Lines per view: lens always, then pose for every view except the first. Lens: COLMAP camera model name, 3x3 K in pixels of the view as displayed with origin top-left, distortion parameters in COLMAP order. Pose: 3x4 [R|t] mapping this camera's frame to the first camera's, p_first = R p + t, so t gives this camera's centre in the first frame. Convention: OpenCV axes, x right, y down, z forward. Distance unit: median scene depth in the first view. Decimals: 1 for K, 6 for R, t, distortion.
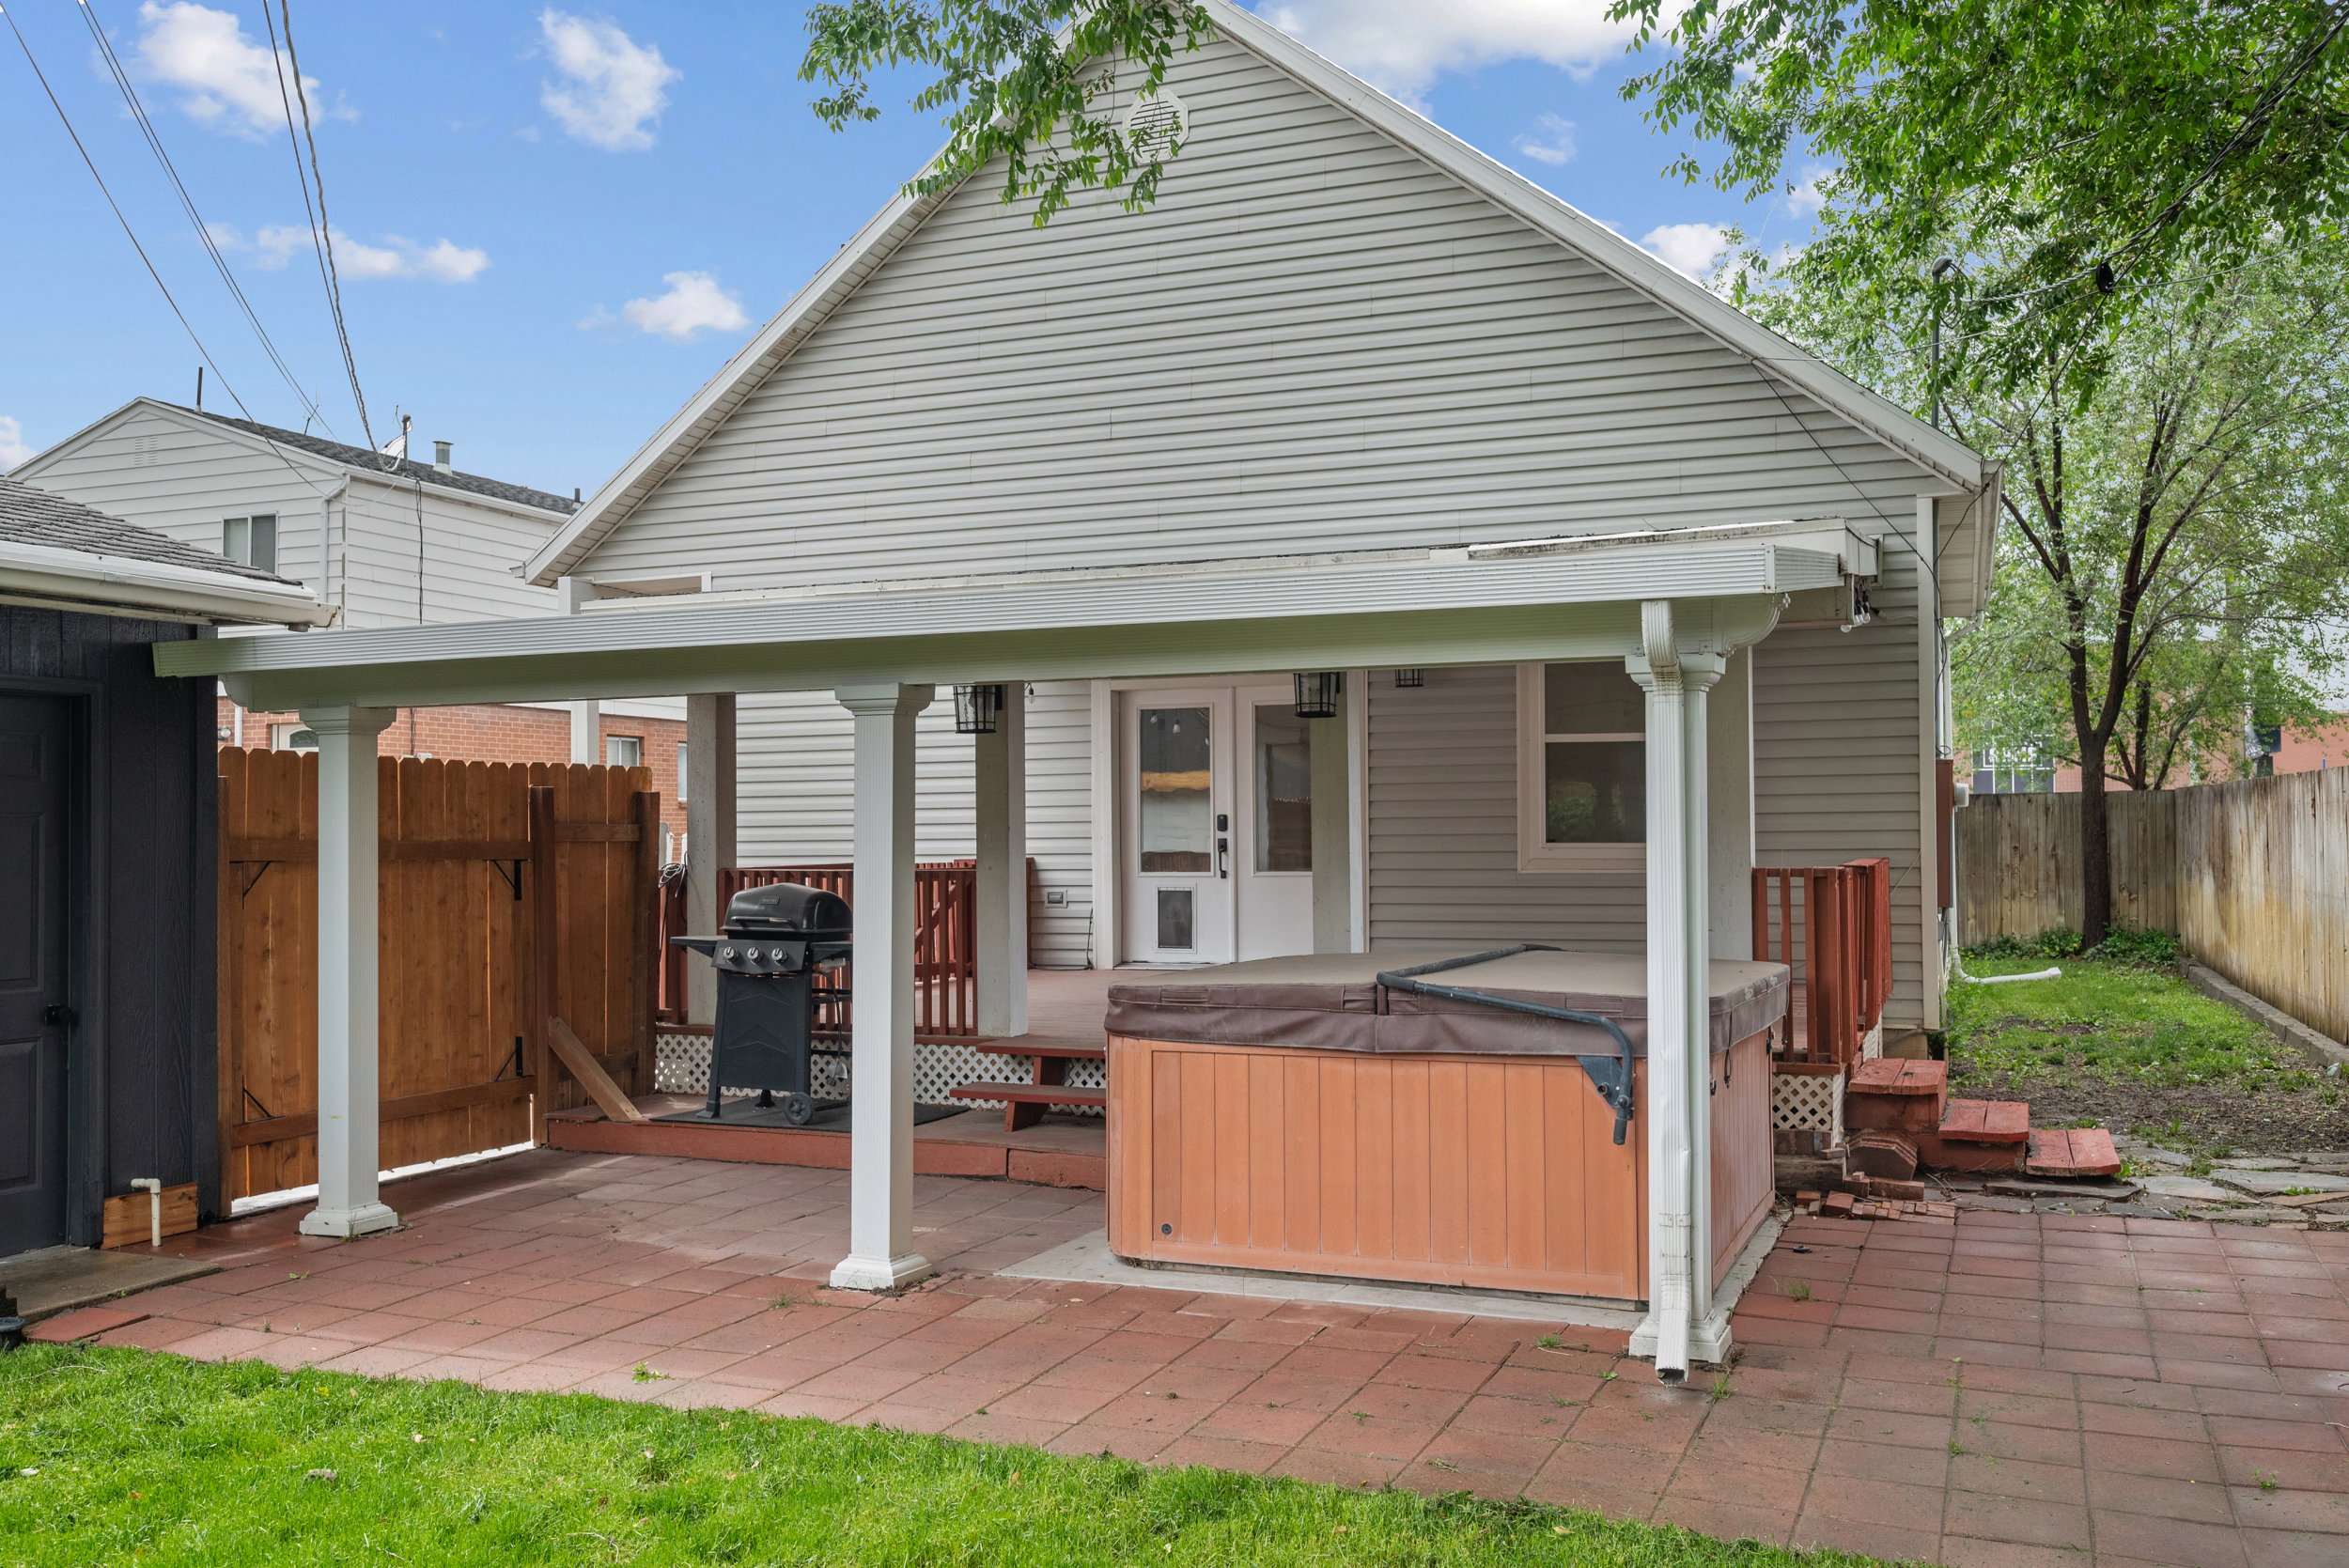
lens RADIAL K [[1975.4, 0, 1178.4], [0, 1975.4, 789.9], [0, 0, 1]] dist [-0.005453, 0.001602]
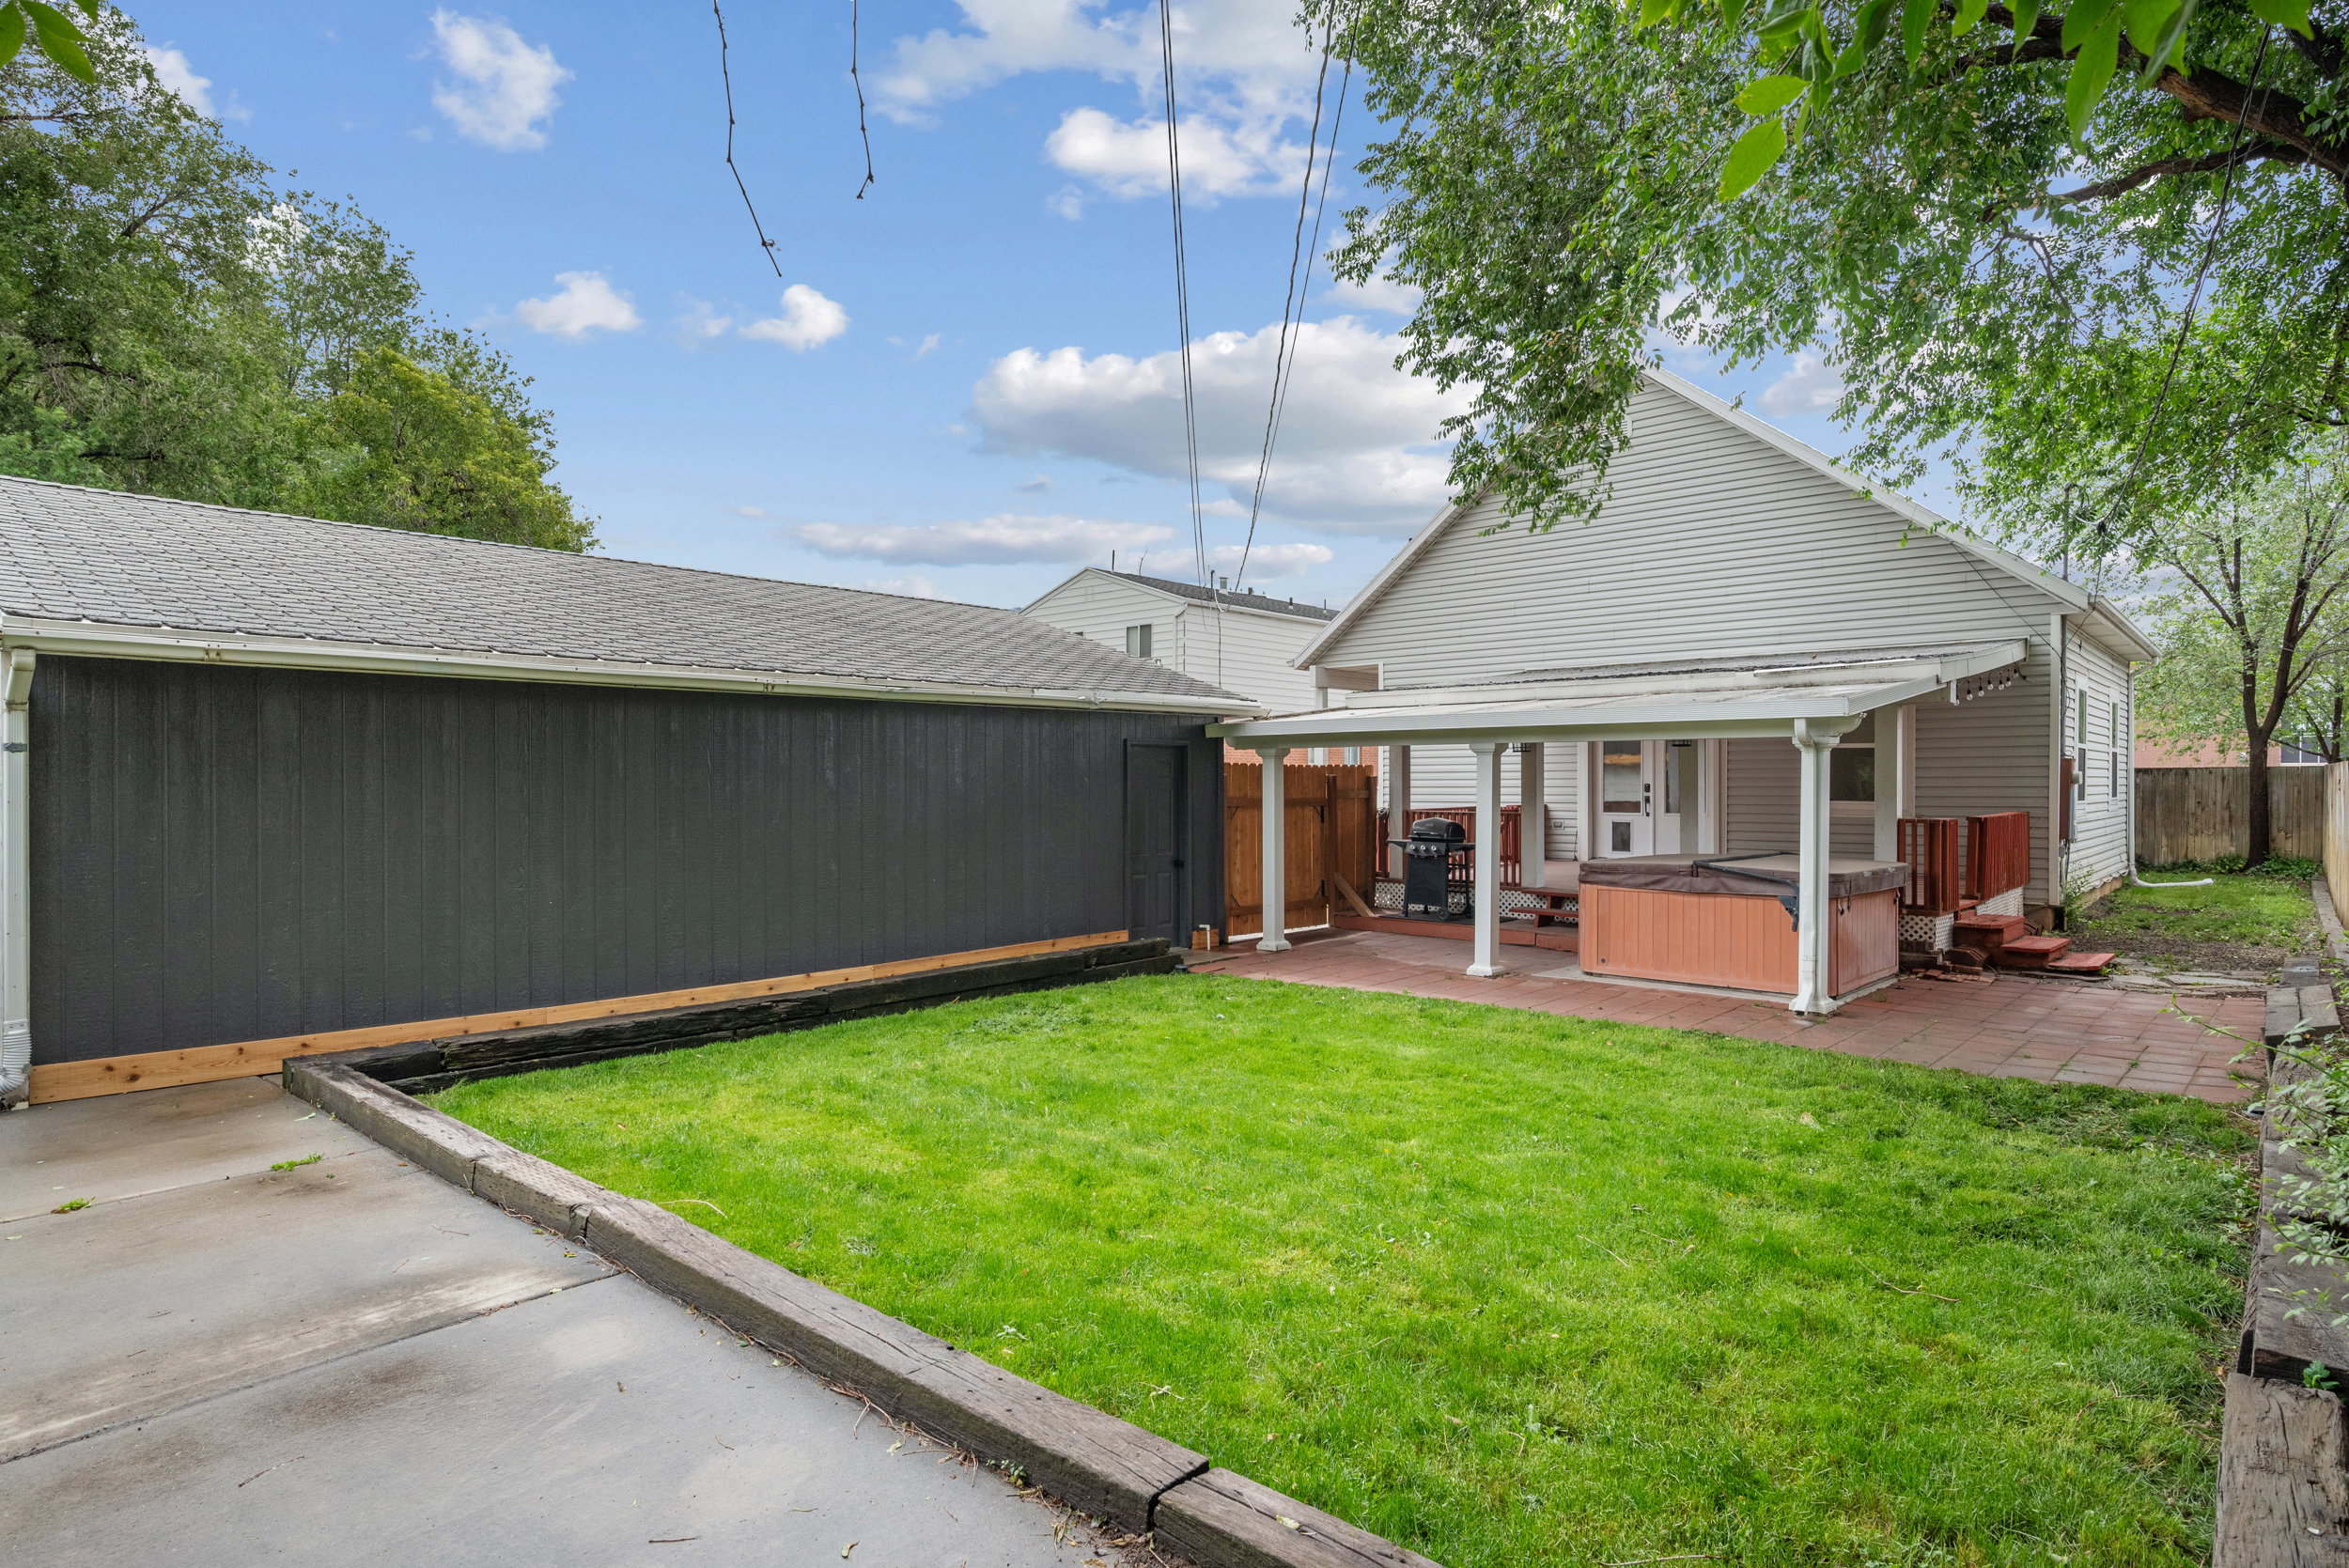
lens RADIAL K [[1275.7, 0, 1173.4], [0, 1275.7, 775.9], [0, 0, 1]] dist [0.004188, 0.000857]
pose [[0.937263, 0.004752, -0.348590, 0.034070], [0.002918, 0.999765, 0.021474, -0.035312], [0.348610, -0.021144, 0.937029, -0.518878]]
